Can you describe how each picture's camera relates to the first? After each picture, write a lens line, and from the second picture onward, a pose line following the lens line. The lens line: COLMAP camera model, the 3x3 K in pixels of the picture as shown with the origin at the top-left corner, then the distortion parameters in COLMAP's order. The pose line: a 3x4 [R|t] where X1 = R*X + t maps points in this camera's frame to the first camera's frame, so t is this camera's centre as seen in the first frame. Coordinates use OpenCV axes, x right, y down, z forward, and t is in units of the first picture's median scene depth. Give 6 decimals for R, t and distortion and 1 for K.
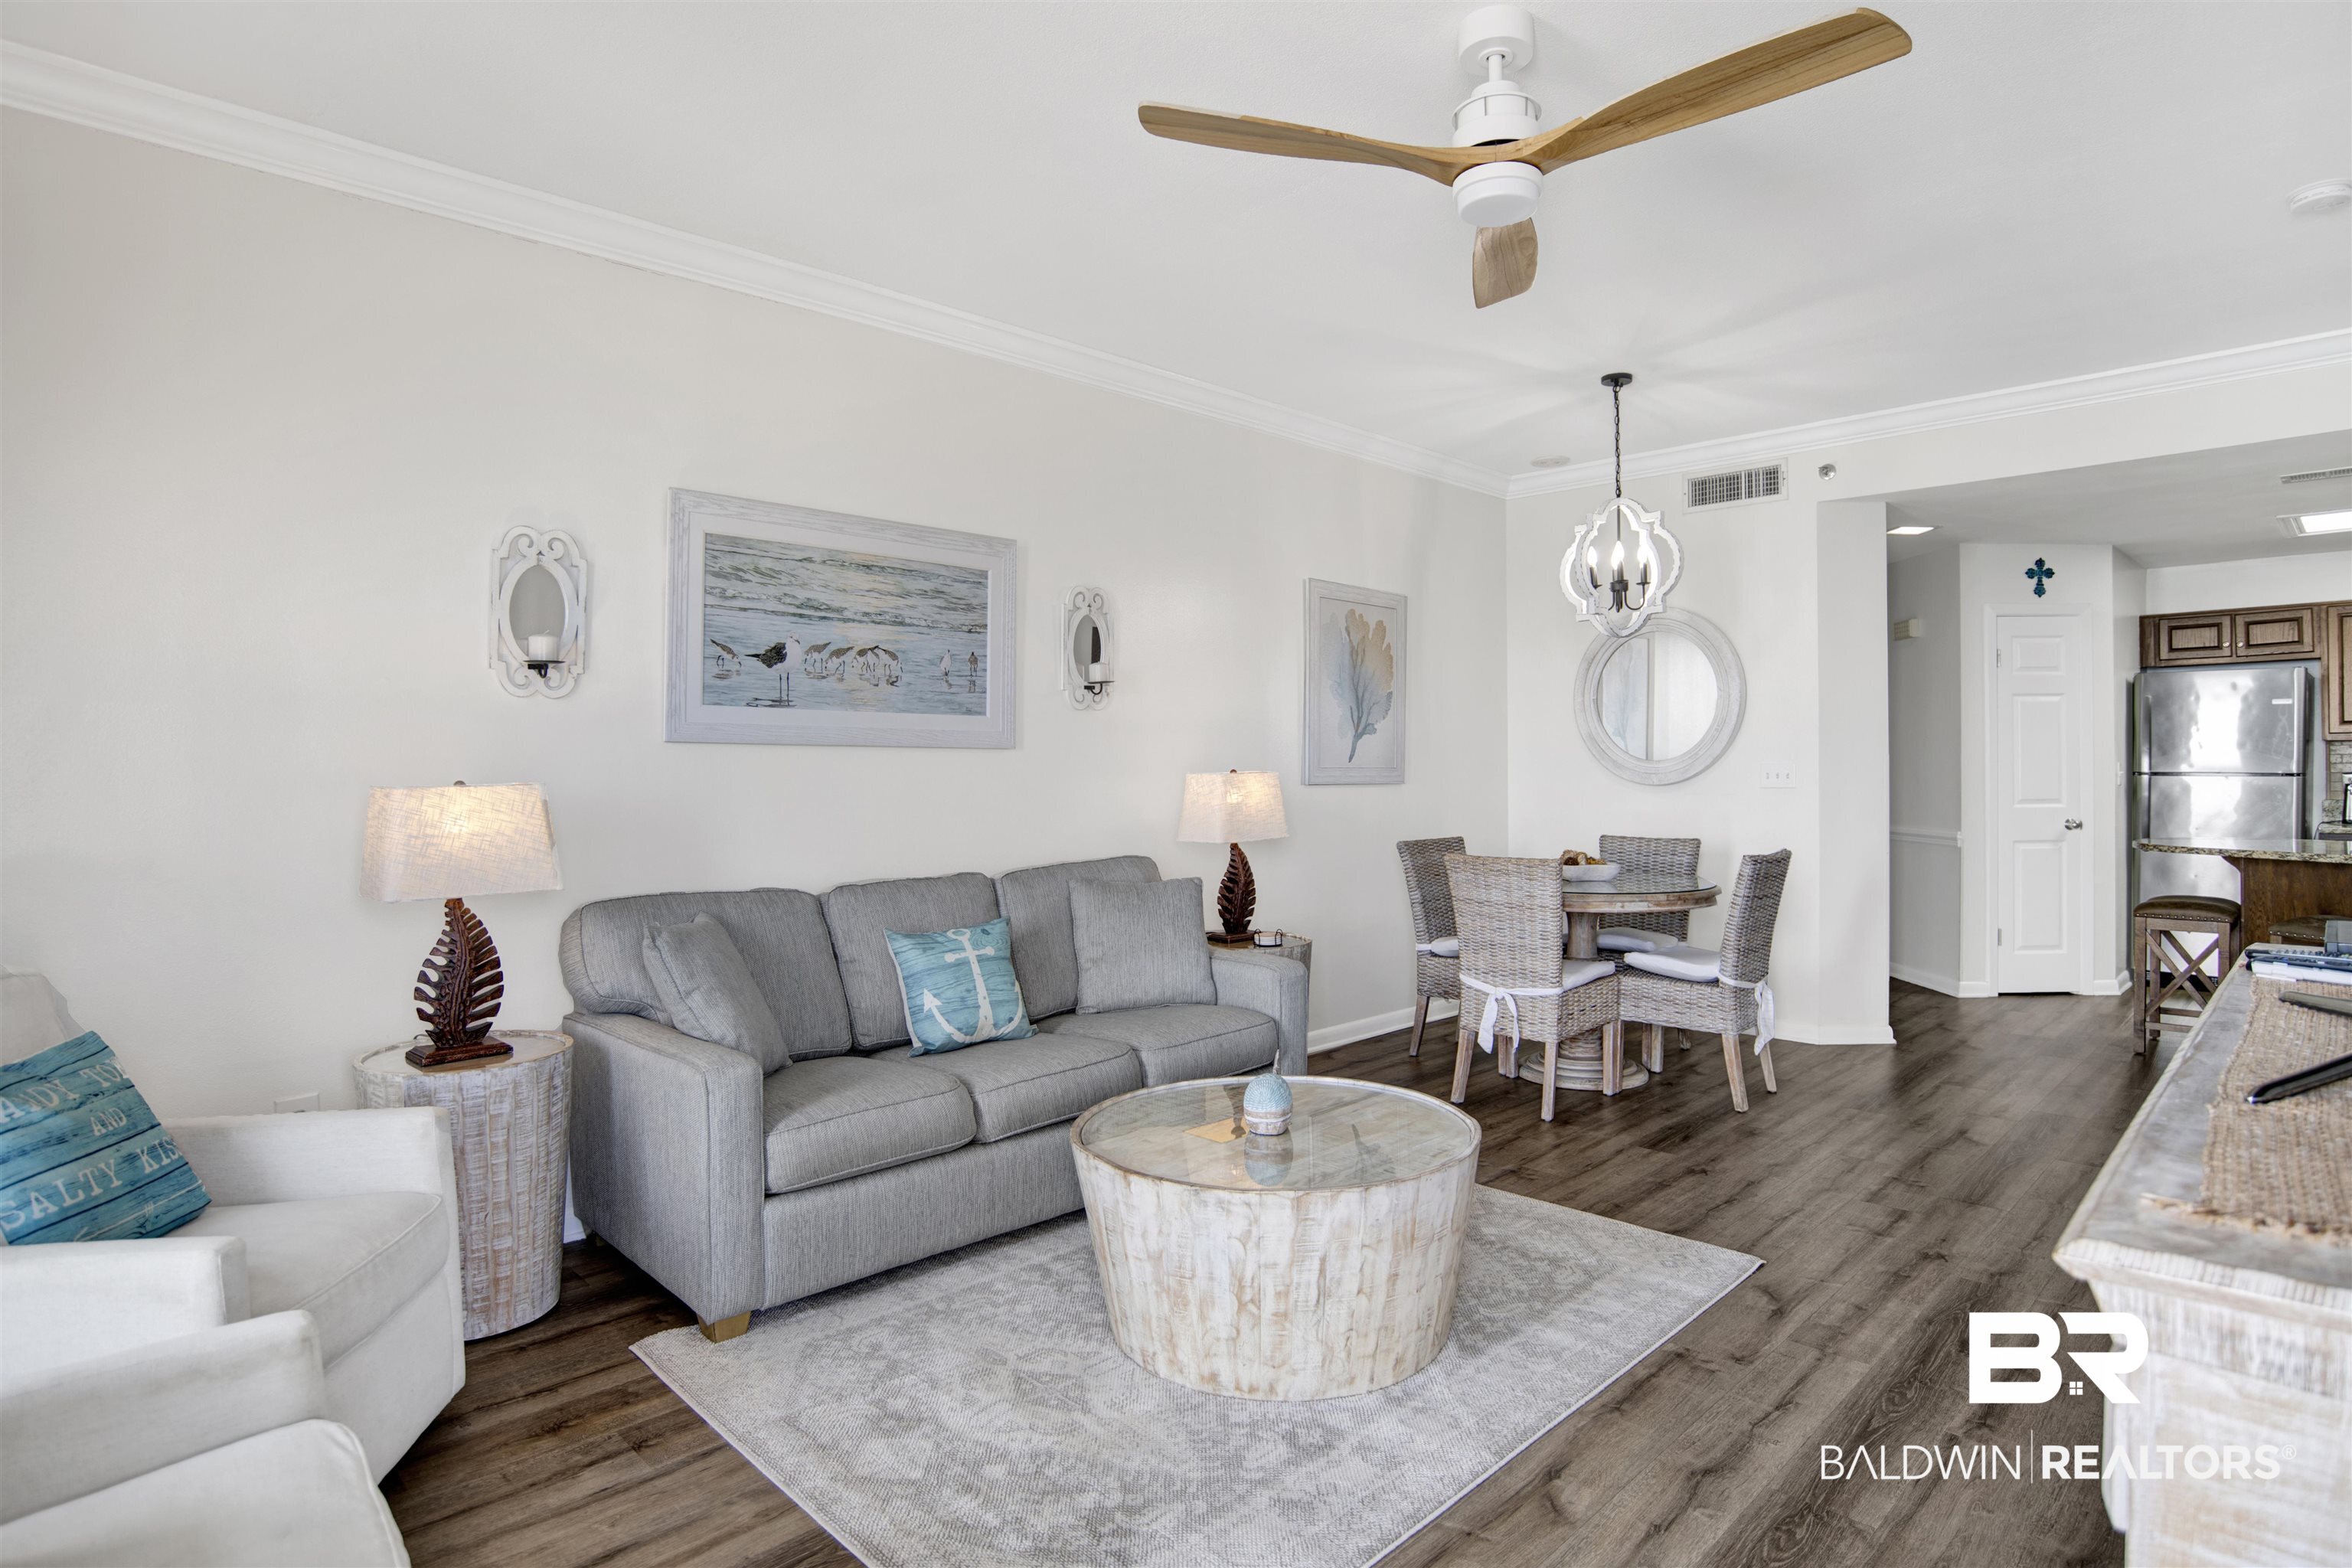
lens RADIAL K [[1244.0, 0, 1159.5], [0, 1244.0, 788.5], [0, 0, 1]] dist [-0.059724, 0.019666]
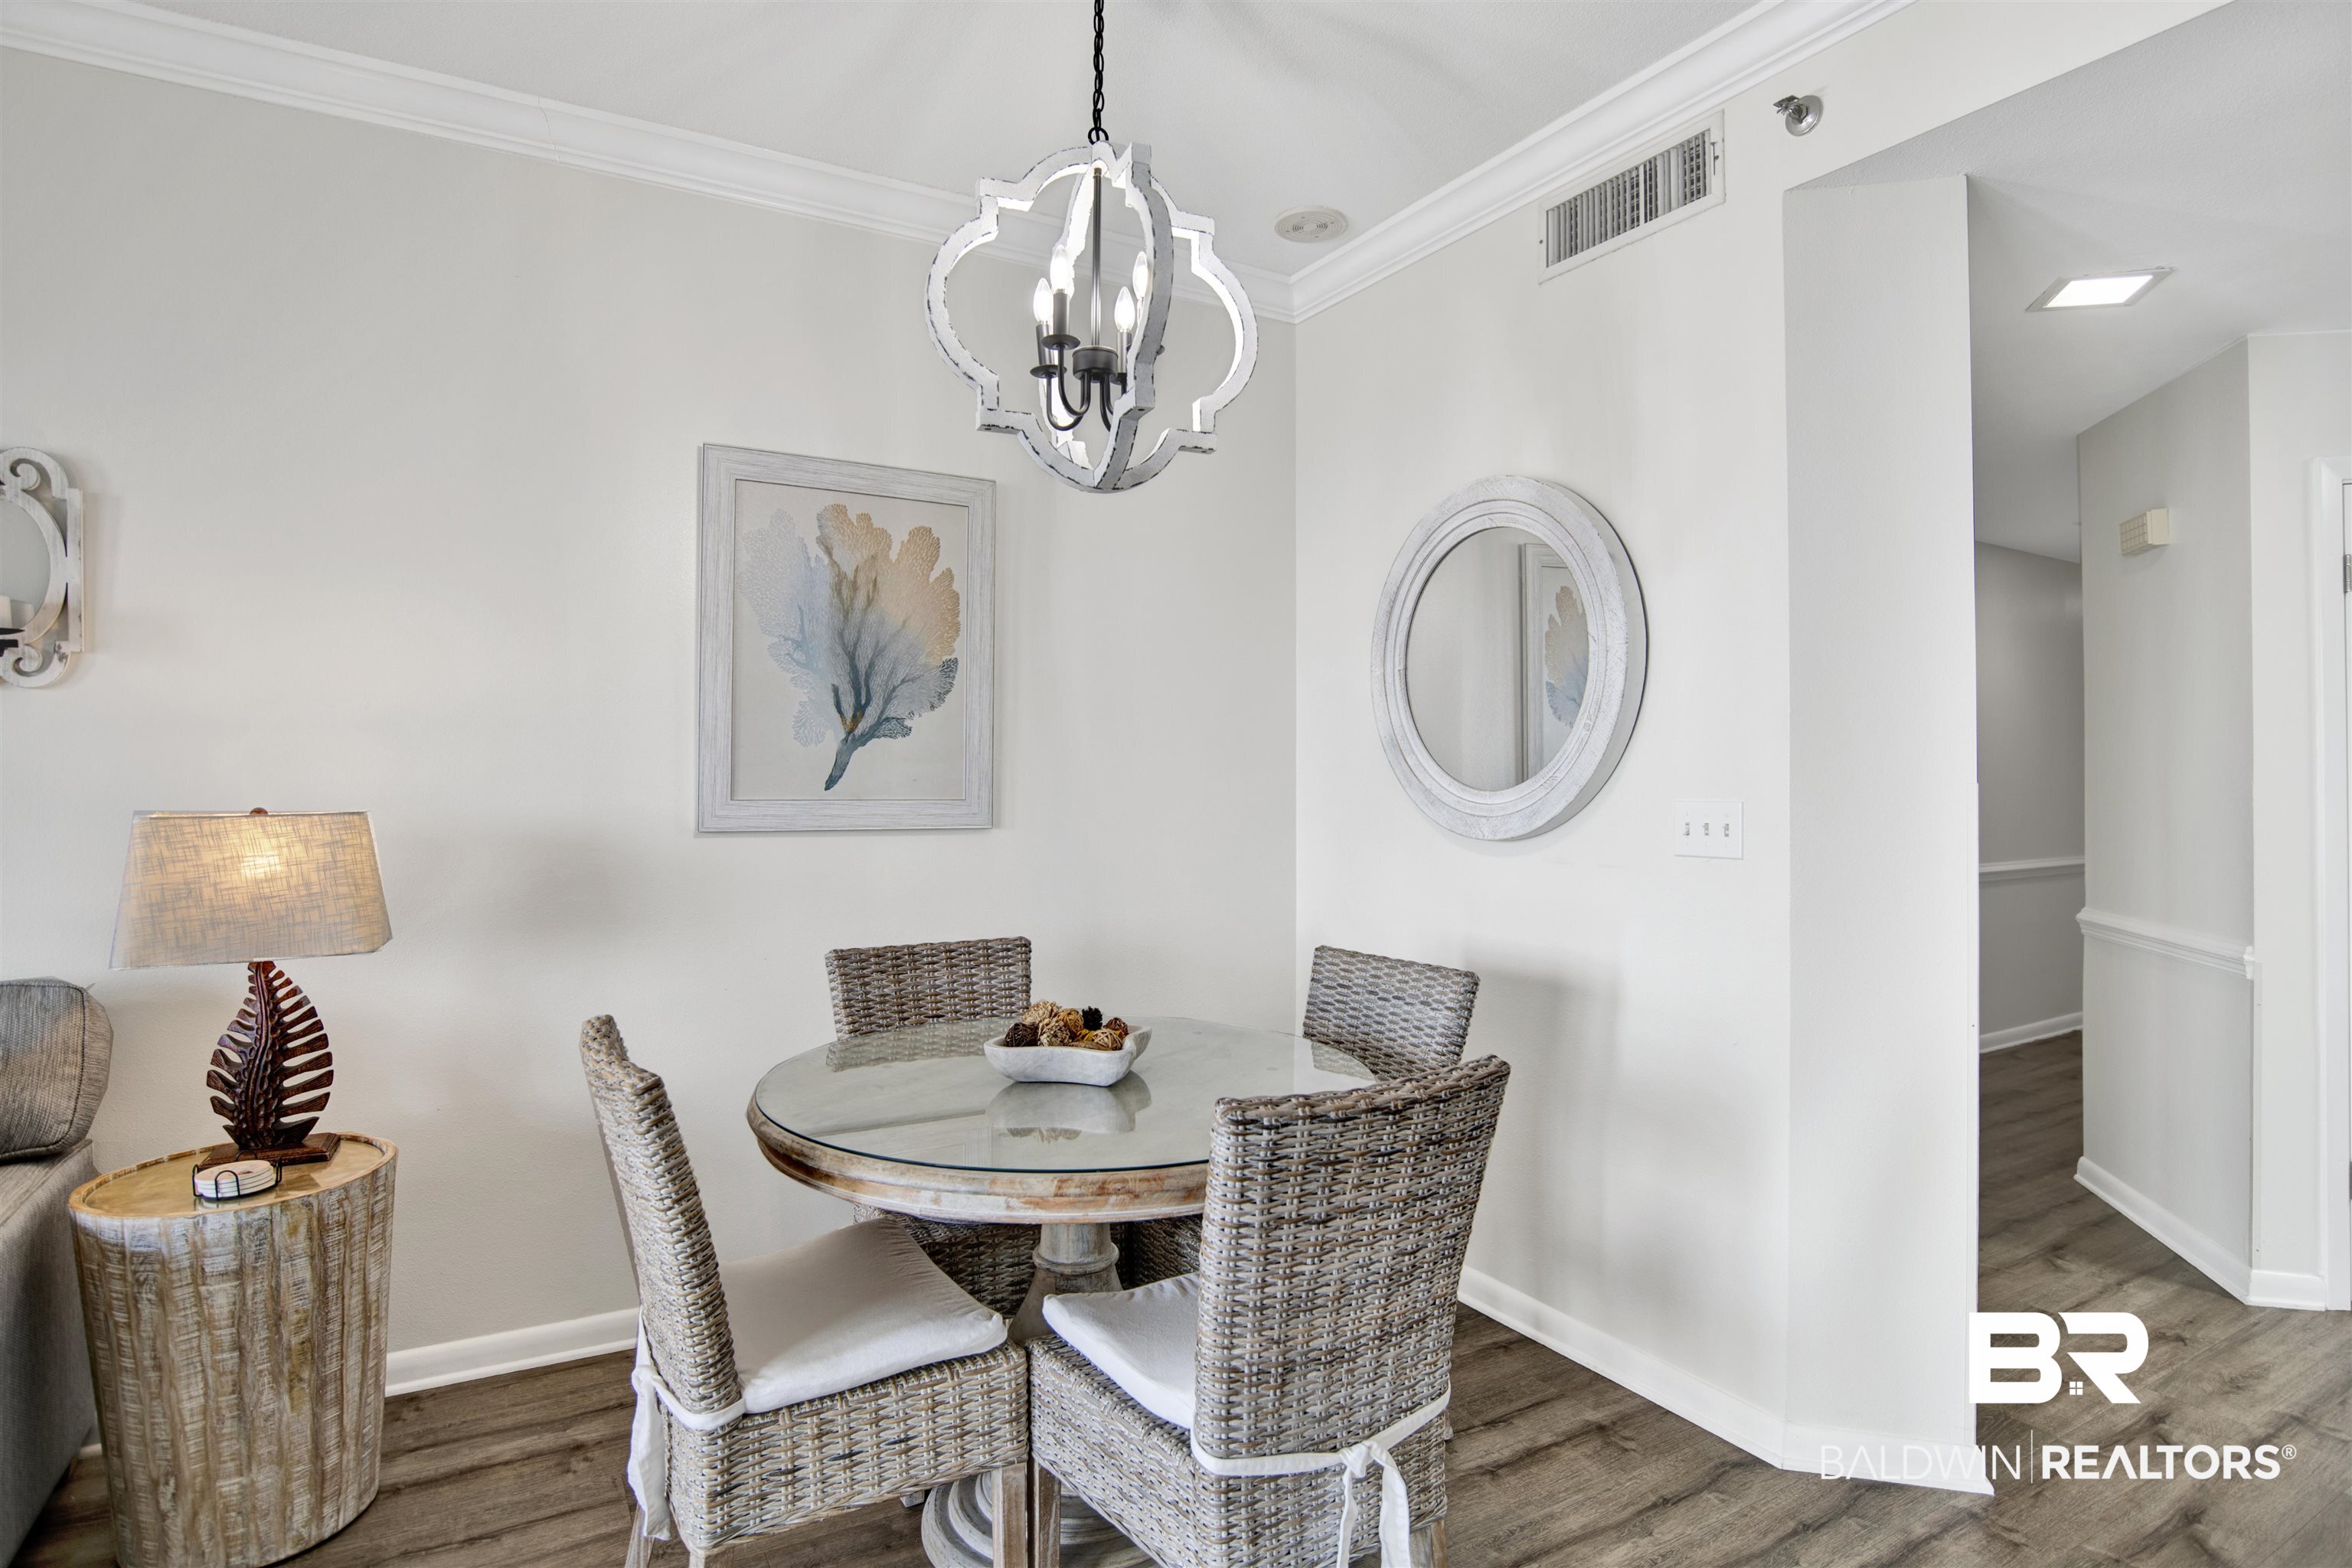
lens RADIAL K [[1244.0, 0, 1142.9], [0, 1244.0, 772.6], [0, 0, 1]] dist [-0.059724, 0.019666]
pose [[0.967864, 0.006899, -0.251379, 0.634479], [-0.011897, 0.999760, -0.018369, -0.030951], [0.251192, 0.020770, 0.967715, 0.789660]]
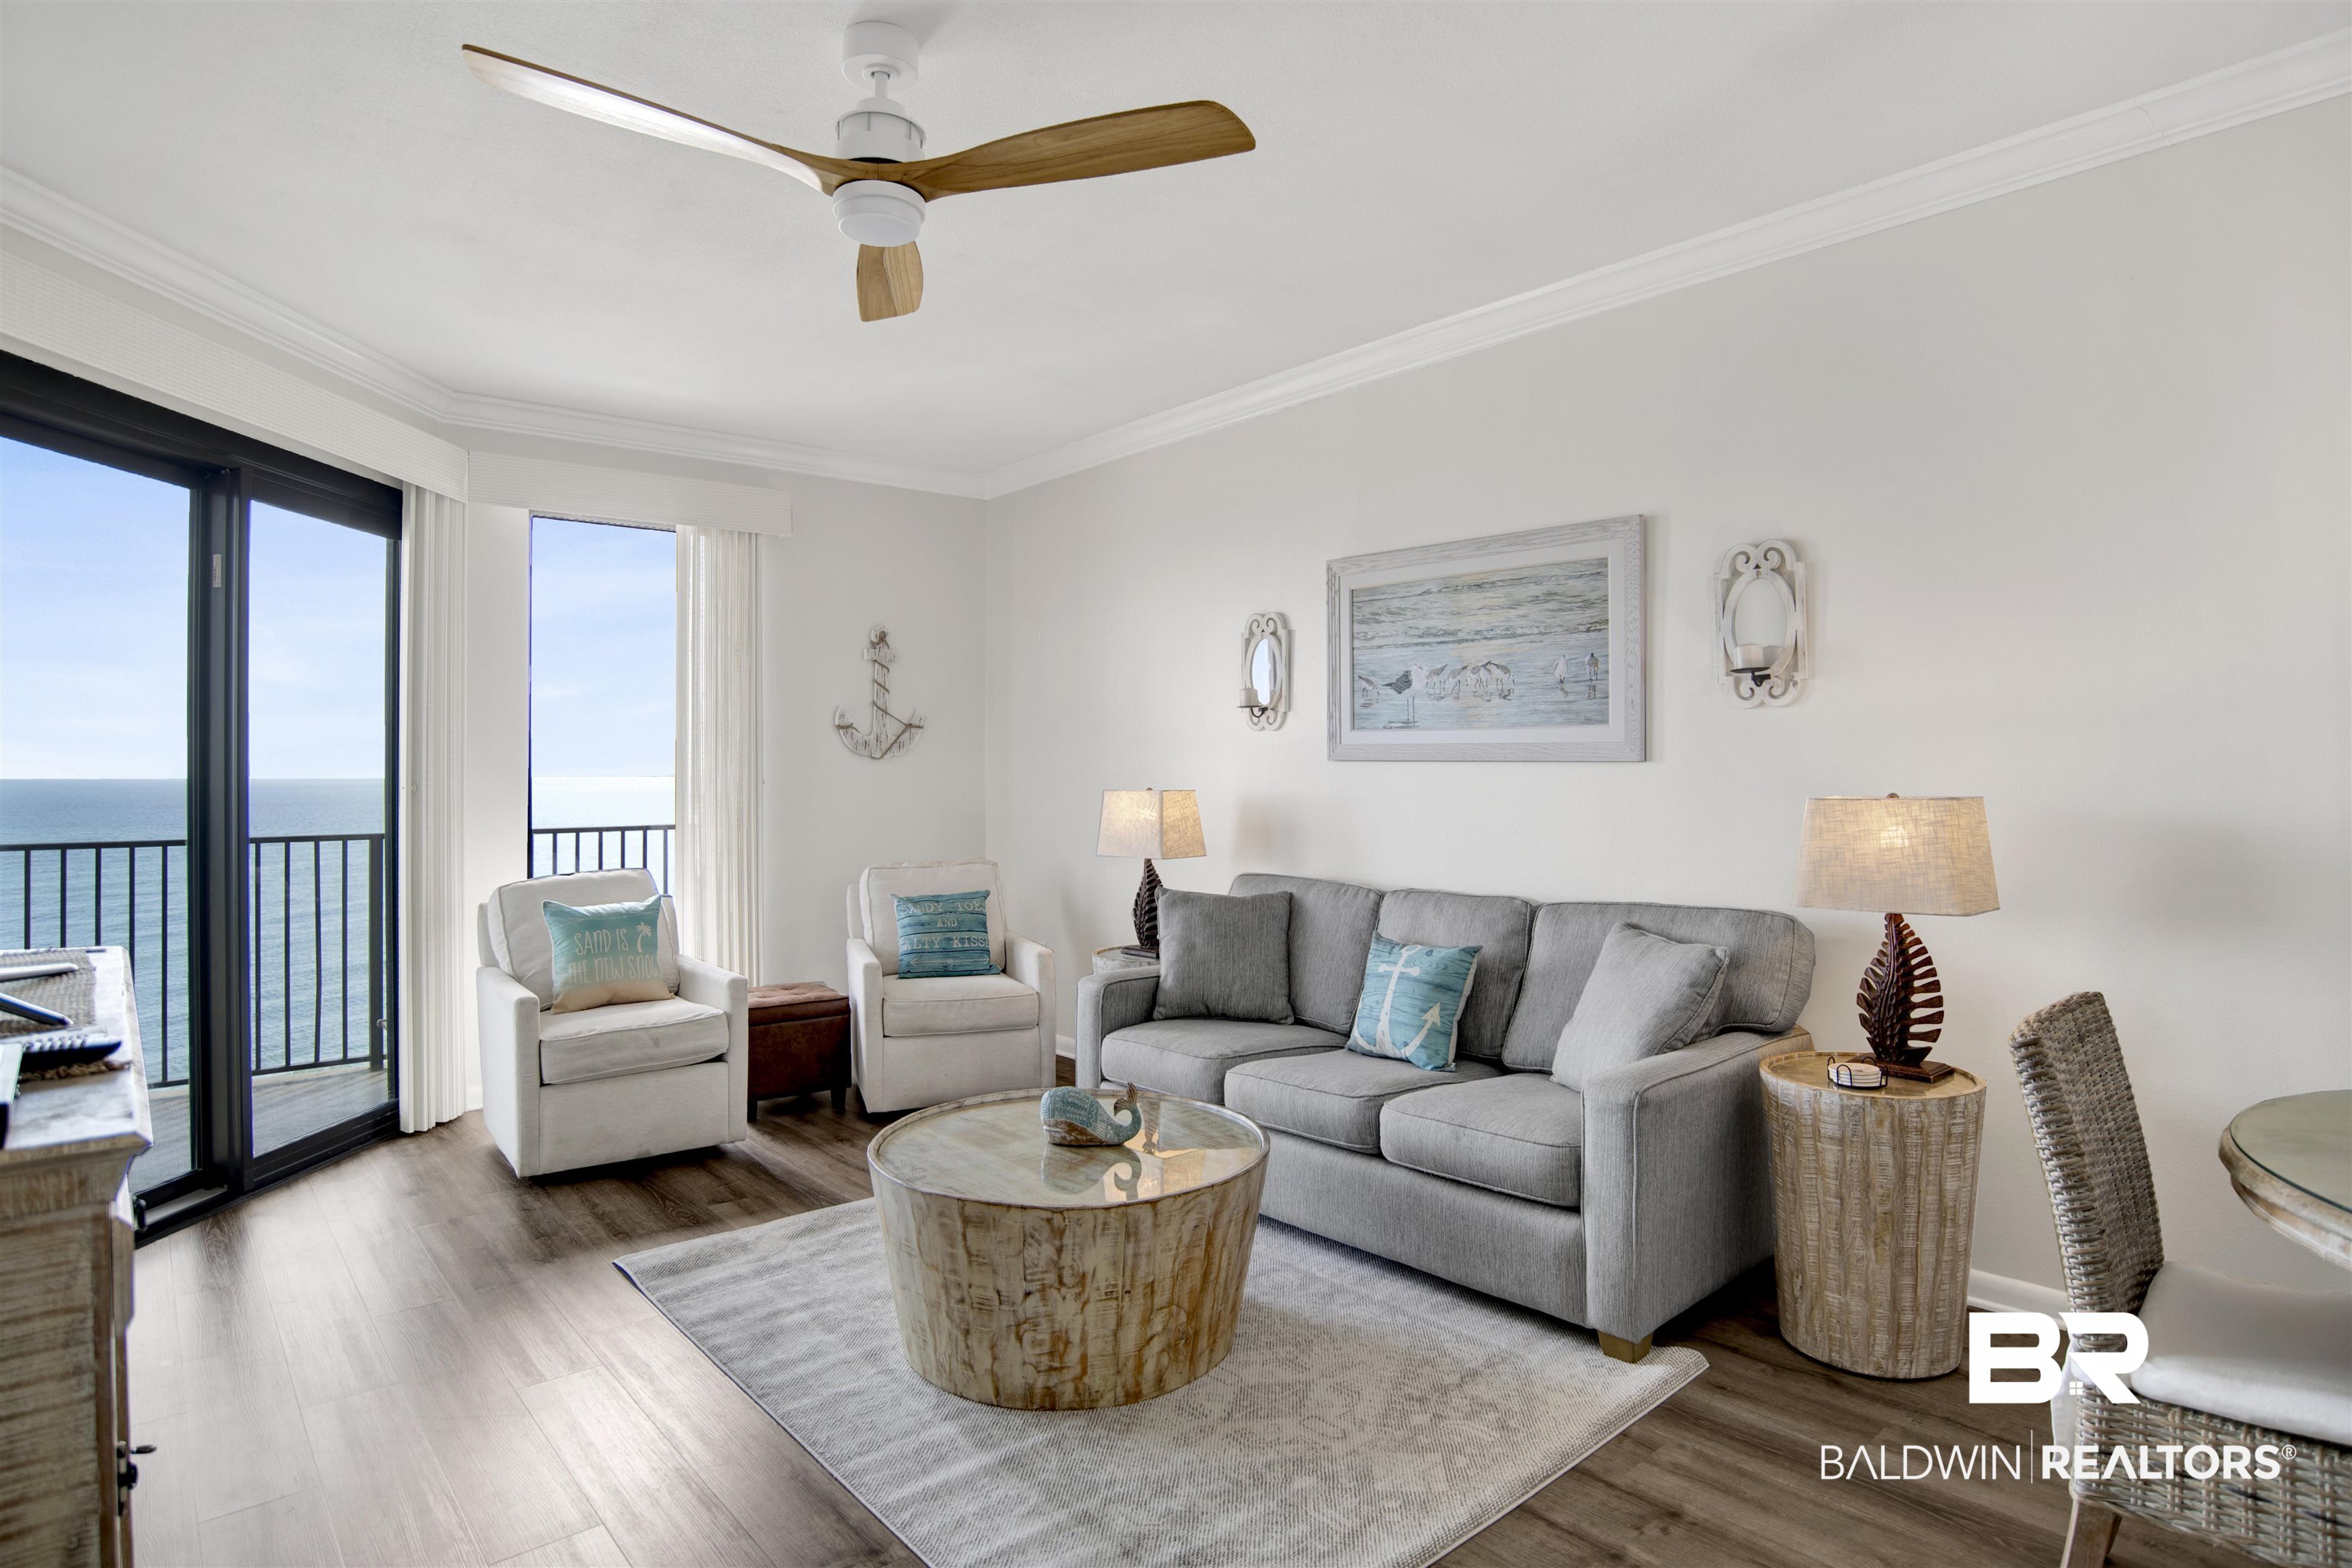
lens RADIAL K [[1244.0, 0, 1225.1], [0, 1244.0, 771.2], [0, 0, 1]] dist [-0.059724, 0.019666]
pose [[-0.022928, 0.006843, -0.999714, 0.829060], [-0.018017, 0.999811, 0.007257, -0.030987], [0.999575, 0.018178, -0.022801, 0.855038]]
